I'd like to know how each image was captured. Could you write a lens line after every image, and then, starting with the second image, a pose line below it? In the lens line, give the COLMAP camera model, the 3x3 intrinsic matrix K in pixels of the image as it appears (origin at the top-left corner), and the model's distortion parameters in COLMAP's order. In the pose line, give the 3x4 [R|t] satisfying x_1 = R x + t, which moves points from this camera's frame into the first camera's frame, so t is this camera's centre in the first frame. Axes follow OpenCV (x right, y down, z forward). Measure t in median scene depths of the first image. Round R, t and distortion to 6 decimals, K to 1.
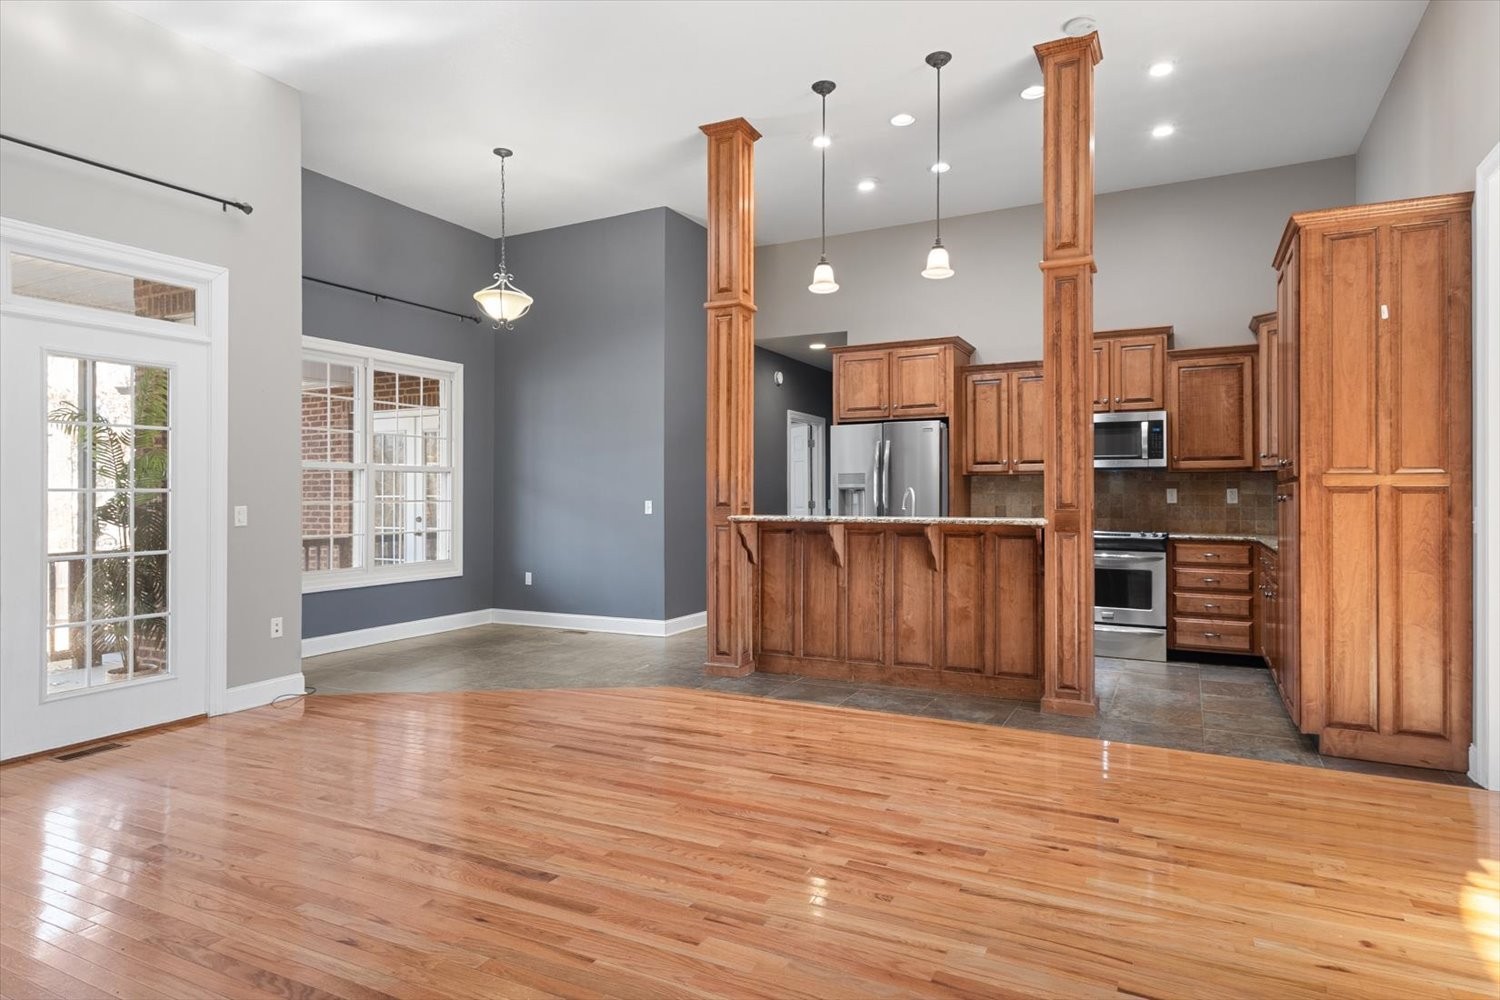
lens RADIAL K [[857.6, 0, 748.3], [0, 857.6, 494.9], [0, 0, 1]] dist [-0.005325, -0.000149]
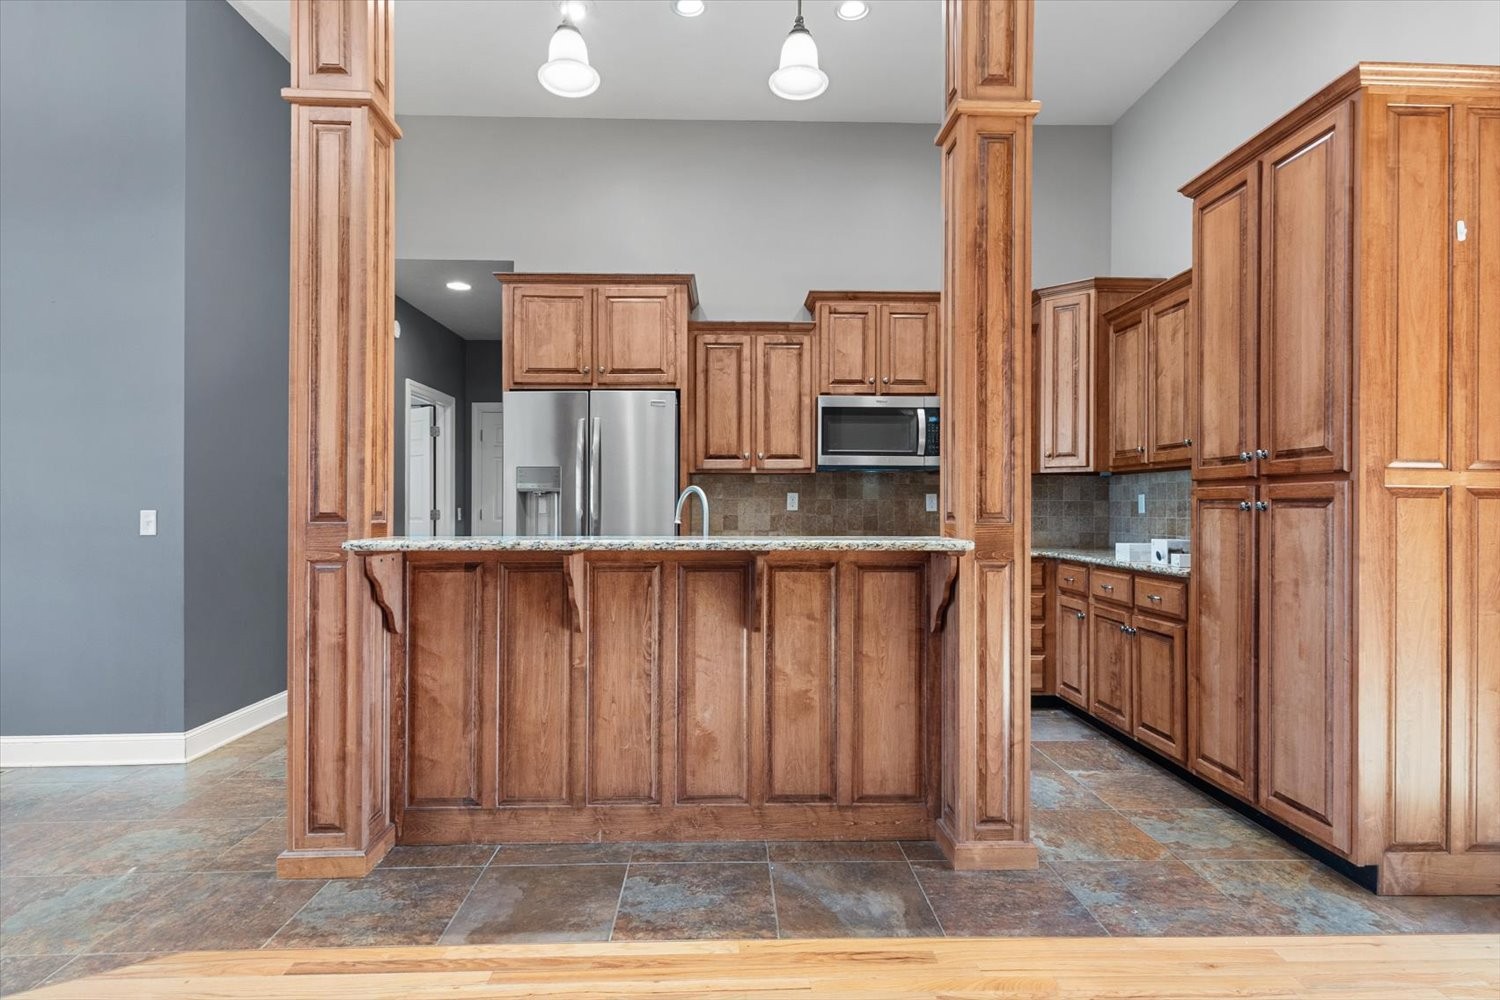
lens RADIAL K [[806.6, 0, 753.1], [0, 806.6, 502.1], [0, 0, 1]] dist [0.011014, -0.004230]
pose [[0.876025, 0.003880, 0.482250, -0.041580], [-0.003580, 0.999992, -0.001542, 0.003047], [-0.482252, -0.000375, 0.876033, 0.513581]]
